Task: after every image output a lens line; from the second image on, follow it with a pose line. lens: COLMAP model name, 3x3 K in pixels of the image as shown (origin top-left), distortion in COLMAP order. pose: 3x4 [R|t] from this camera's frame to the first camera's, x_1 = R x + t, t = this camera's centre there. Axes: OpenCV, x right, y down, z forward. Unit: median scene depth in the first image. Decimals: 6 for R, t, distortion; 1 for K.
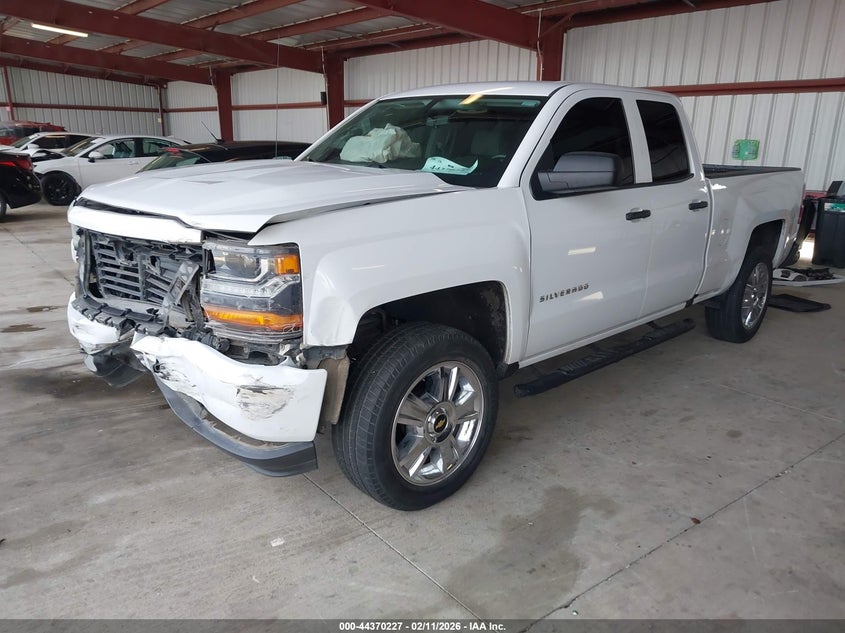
lens RADIAL K [[650.2, 0, 425.9], [0, 650.2, 315.3], [0, 0, 1]] dist [0.000337, -0.004413]
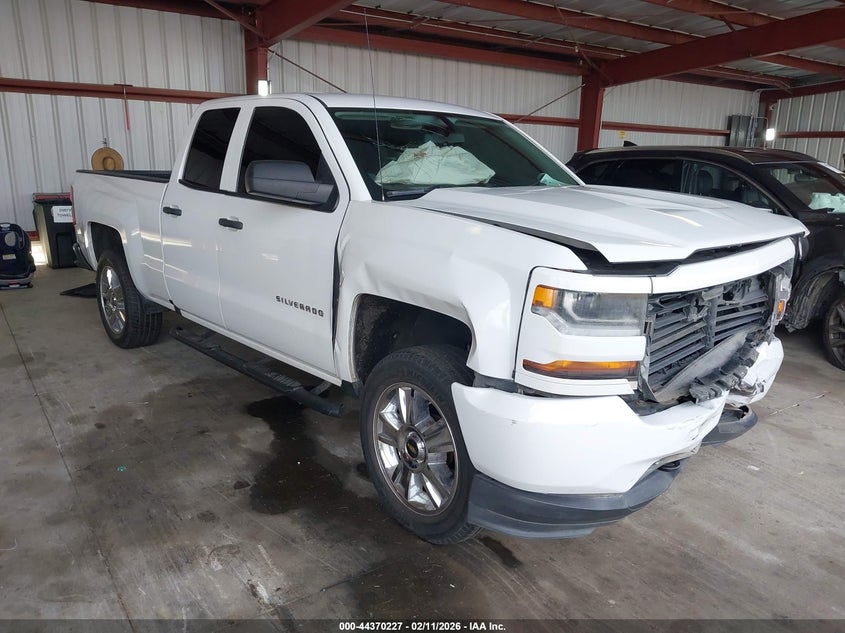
lens RADIAL K [[650.2, 0, 426.2], [0, 650.2, 319.4], [0, 0, 1]] dist [0.000337, -0.004413]
pose [[0.082227, -0.266414, 0.960345, -1.130673], [0.250458, 0.938207, 0.238828, -0.319569], [-0.964629, 0.220888, 0.143871, 1.066022]]
